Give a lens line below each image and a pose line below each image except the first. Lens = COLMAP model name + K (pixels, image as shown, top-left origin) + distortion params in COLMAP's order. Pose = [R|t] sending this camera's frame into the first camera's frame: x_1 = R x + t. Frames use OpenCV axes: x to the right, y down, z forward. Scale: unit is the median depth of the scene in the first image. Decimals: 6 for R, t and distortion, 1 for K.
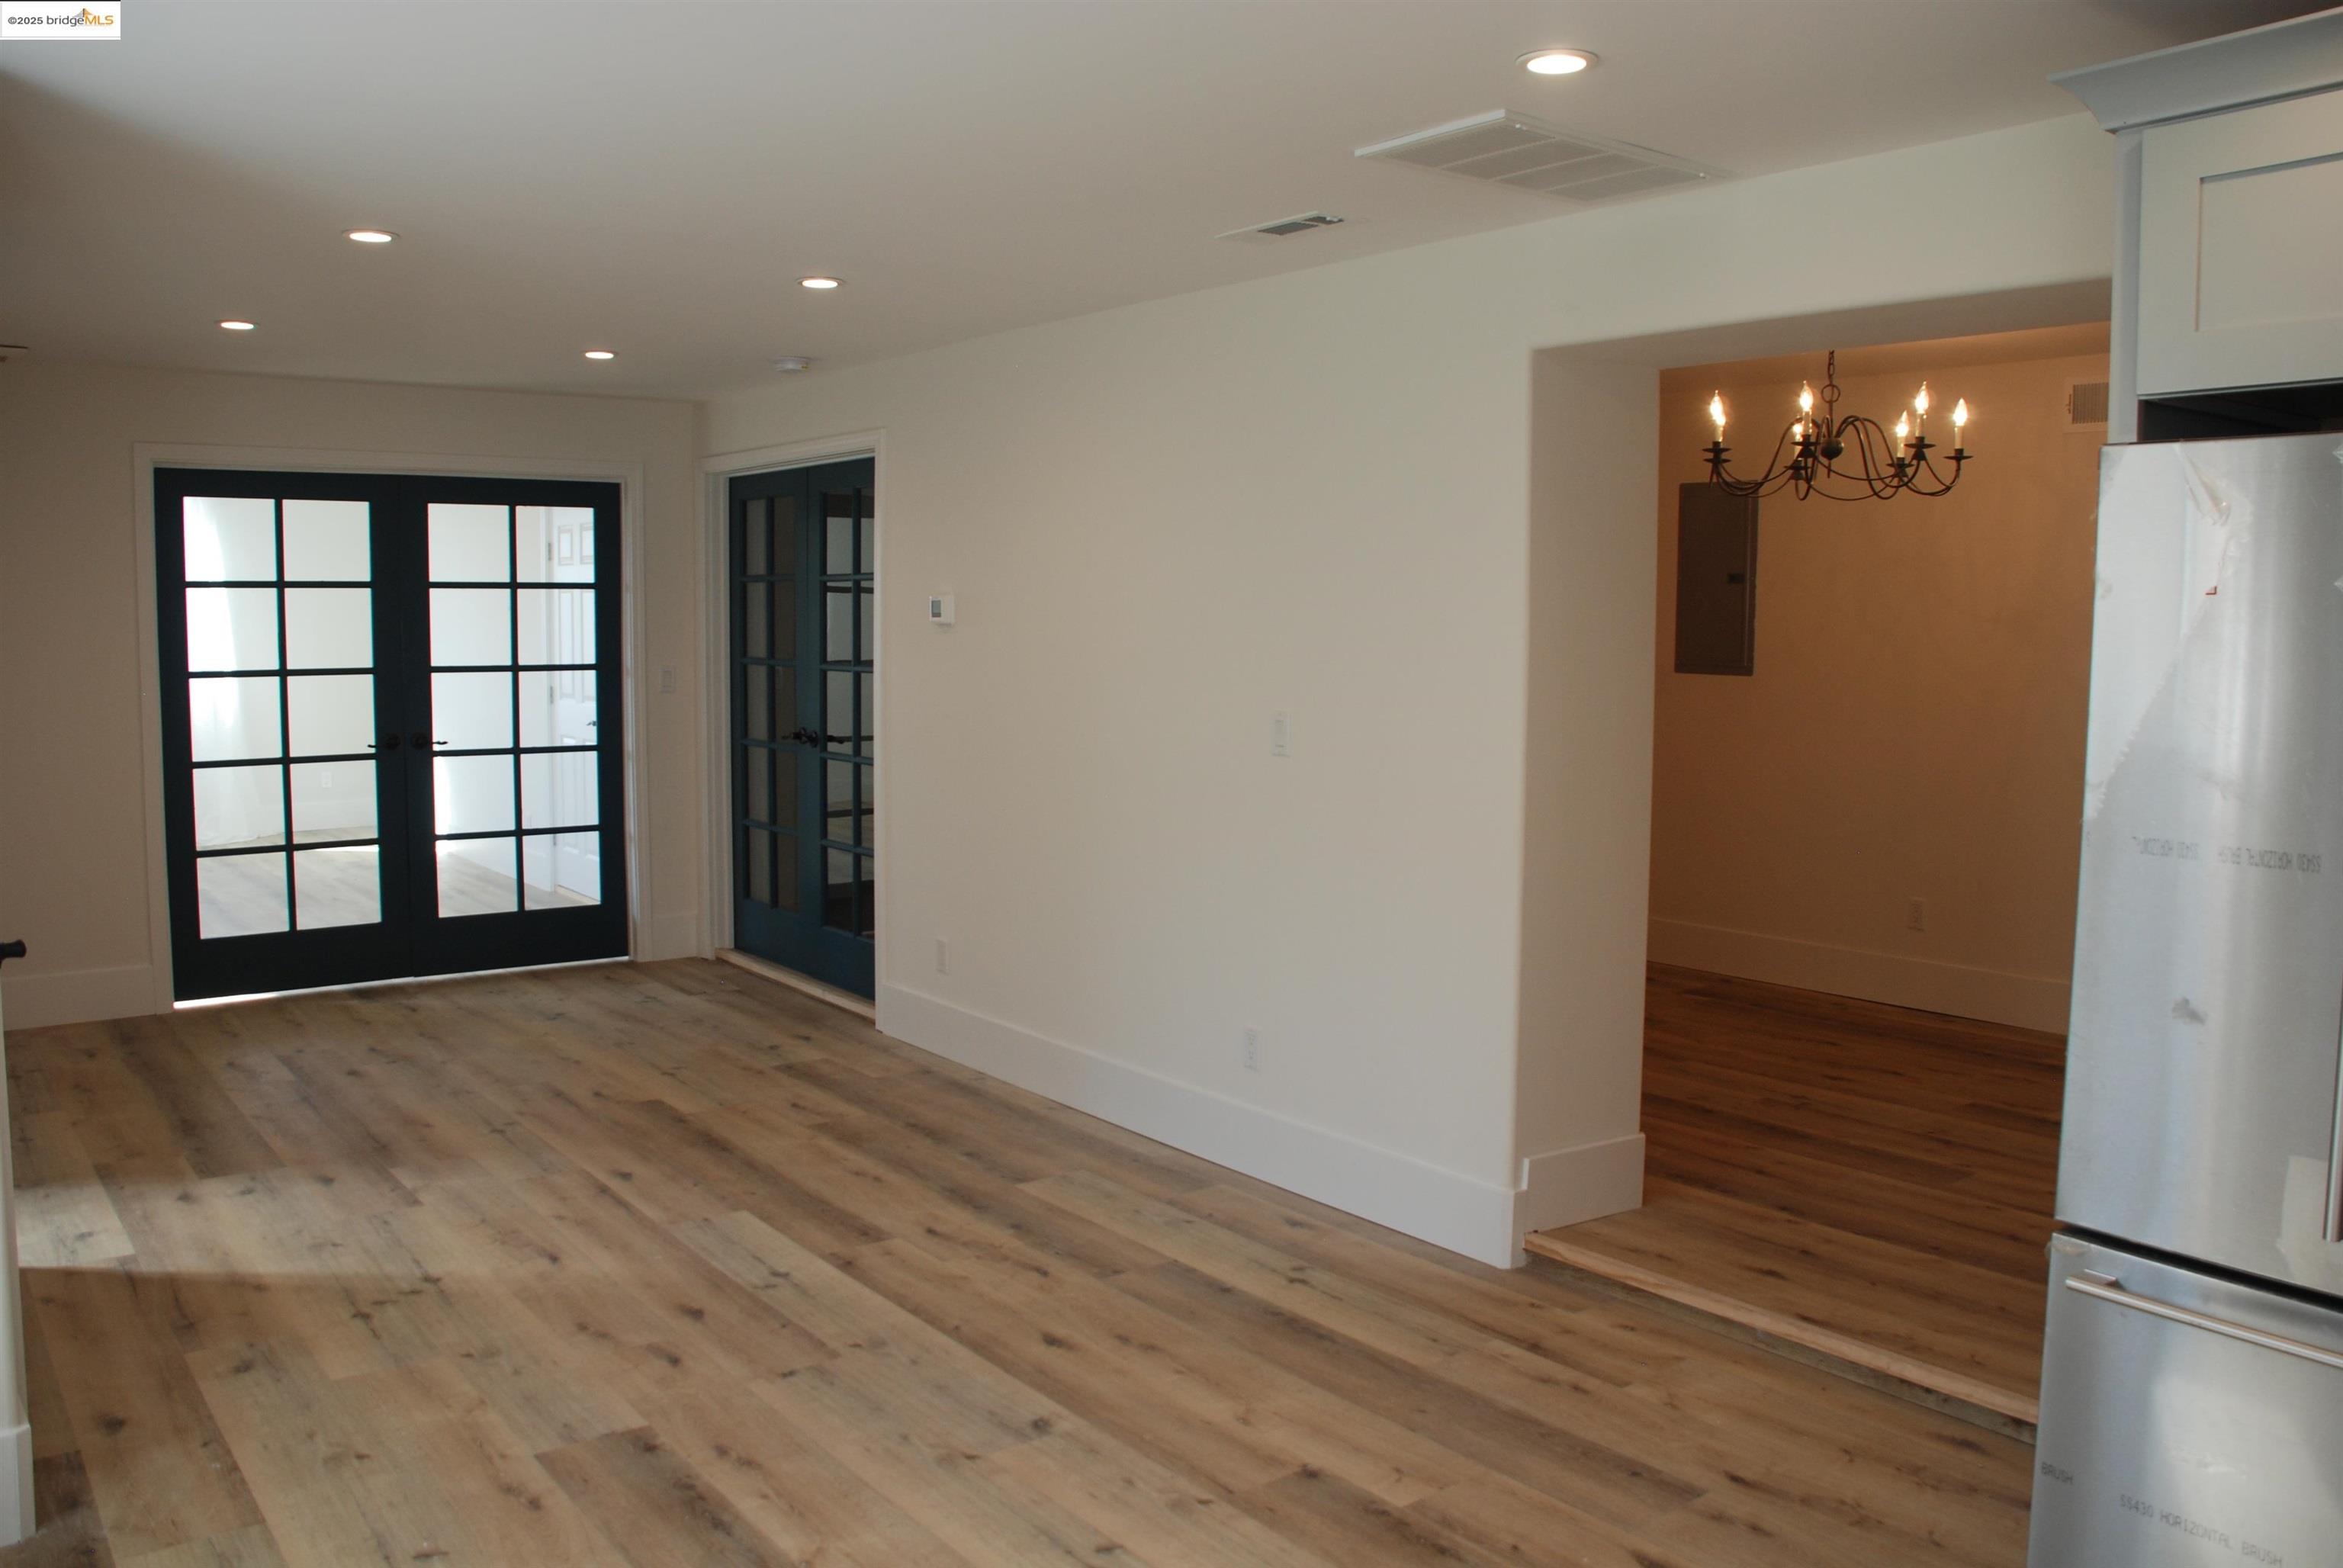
lens RADIAL K [[1818.8, 0, 1171.5], [0, 1818.8, 784.0], [0, 0, 1]] dist [-0.163438, 0.128003]
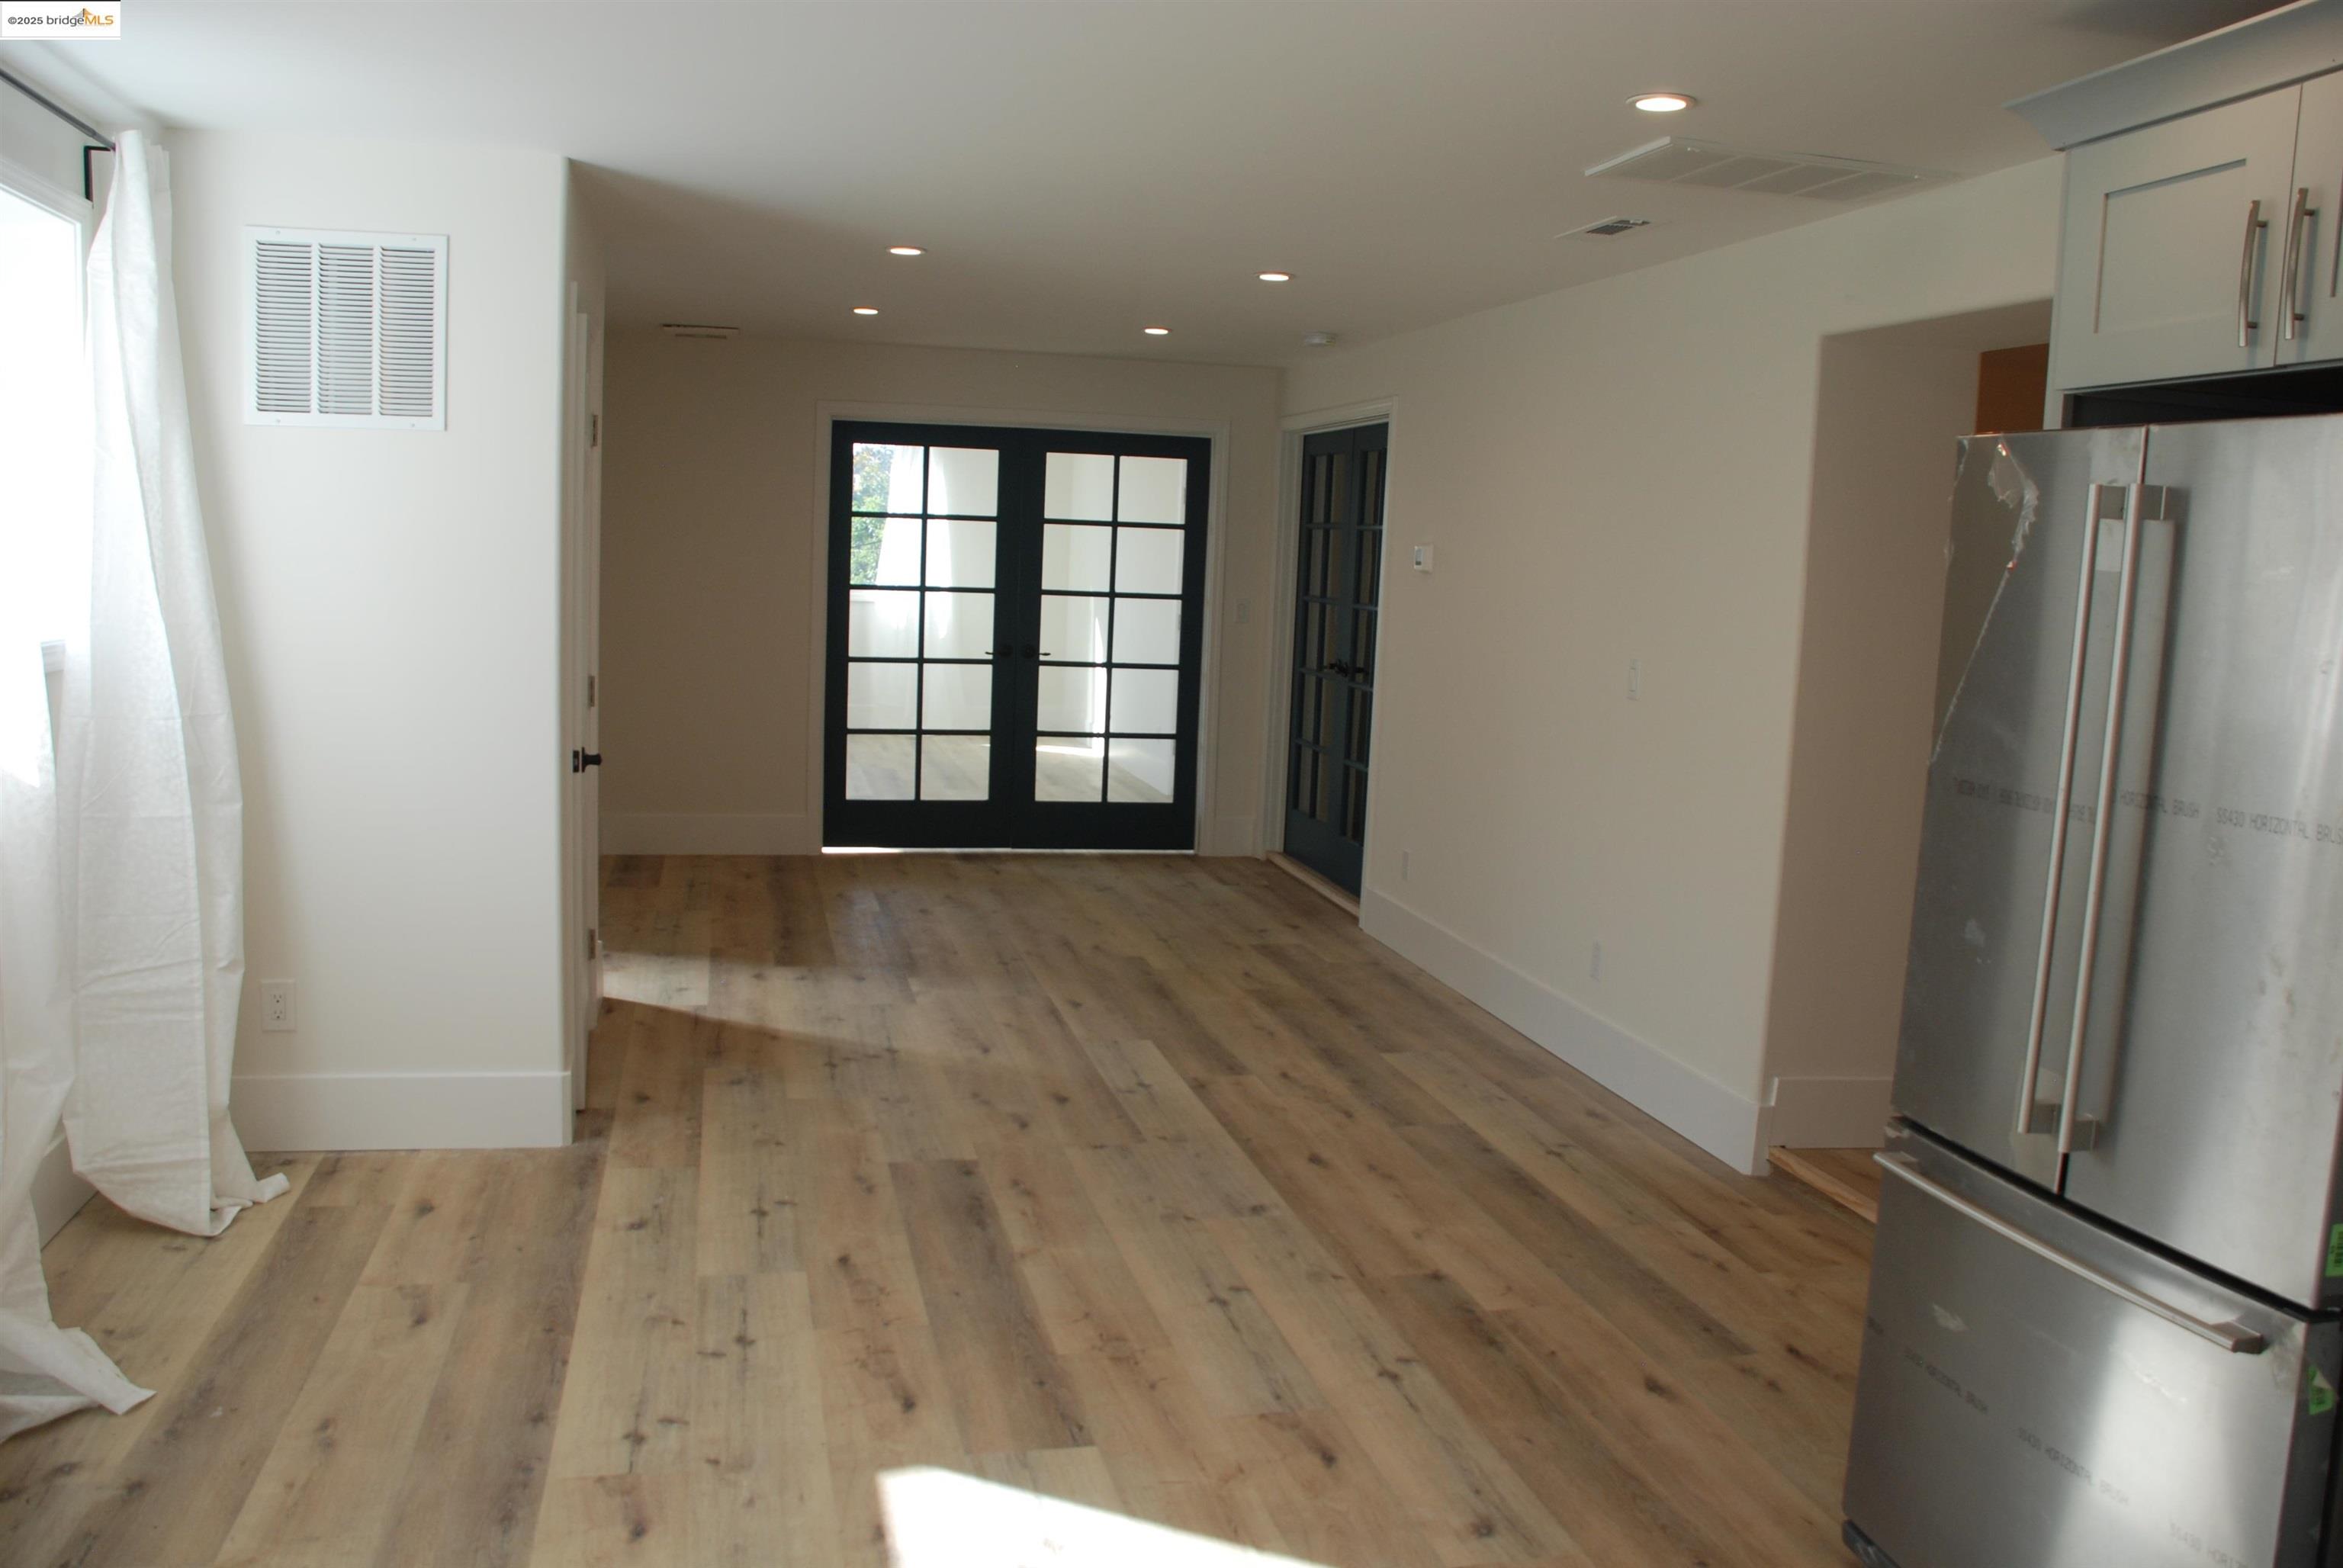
lens RADIAL K [[1818.8, 0, 1171.5], [0, 1818.8, 784.0], [0, 0, 1]] dist [-0.163438, 0.128003]
pose [[0.911935, 0.084407, -0.401560, 0.271374], [-0.074365, 0.996406, 0.040562, 0.013467], [0.403540, -0.007128, 0.914934, -0.133358]]
